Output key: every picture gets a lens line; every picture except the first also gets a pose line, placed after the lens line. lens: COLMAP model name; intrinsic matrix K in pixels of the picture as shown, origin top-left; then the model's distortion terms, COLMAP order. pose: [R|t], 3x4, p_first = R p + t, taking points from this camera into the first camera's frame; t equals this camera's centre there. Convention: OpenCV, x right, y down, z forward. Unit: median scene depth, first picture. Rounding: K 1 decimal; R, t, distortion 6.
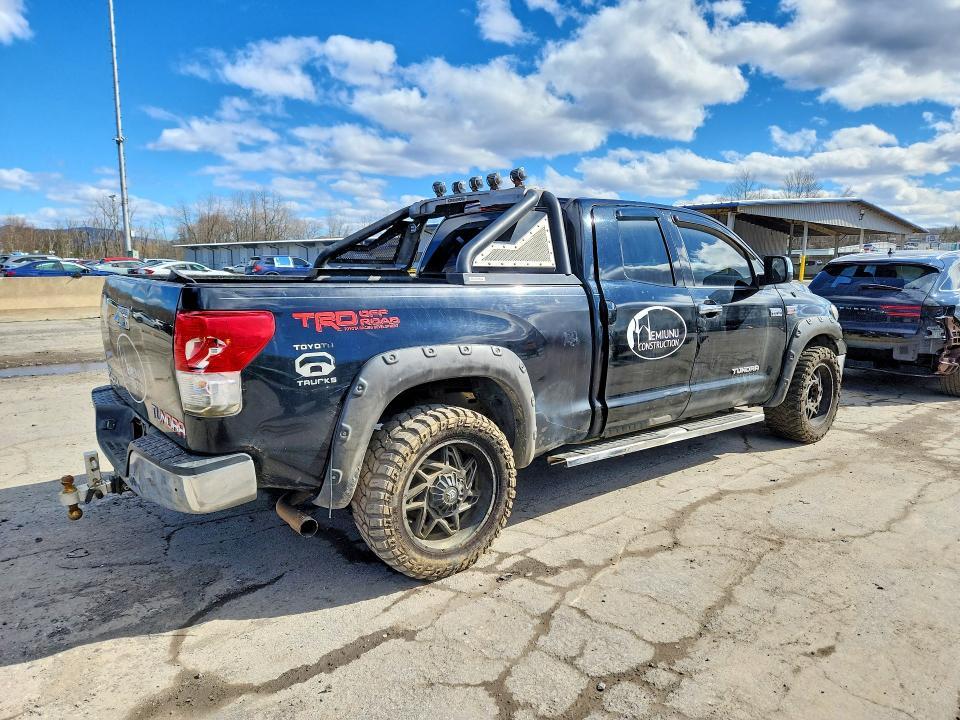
lens RADIAL K [[743.5, 0, 489.4], [0, 743.5, 361.9], [0, 0, 1]] dist [0.020813, 0.003386]
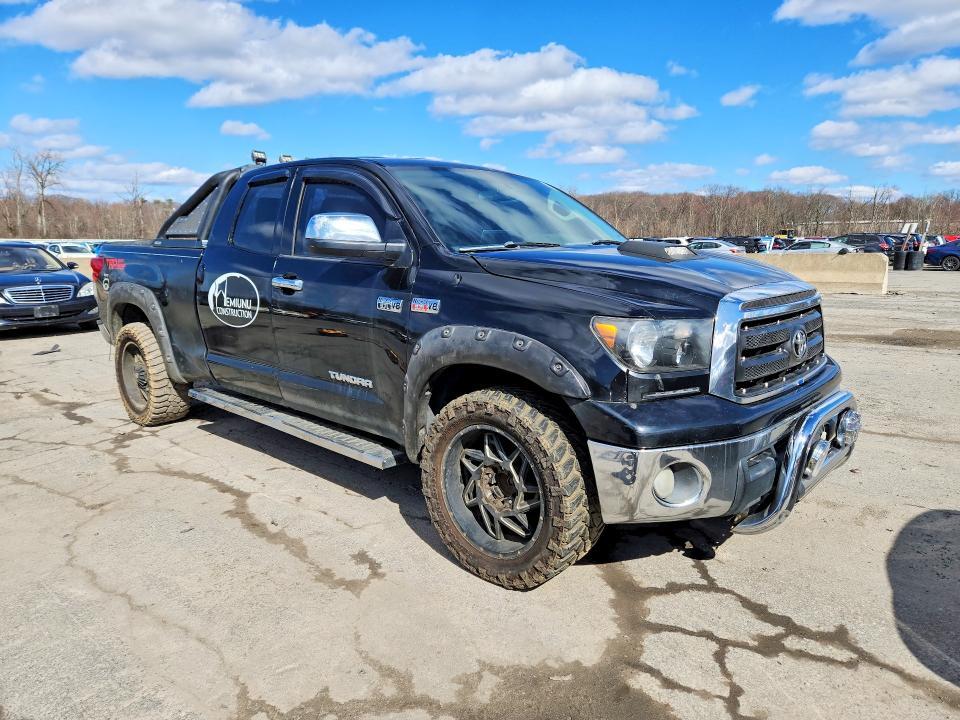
lens RADIAL K [[743.5, 0, 488.3], [0, 743.5, 357.2], [0, 0, 1]] dist [0.020813, 0.003386]
pose [[0.026689, 0.148023, -0.988624, 1.323242], [-0.130577, 0.981019, 0.143359, -0.163150], [0.991079, 0.125265, 0.045511, 1.410249]]
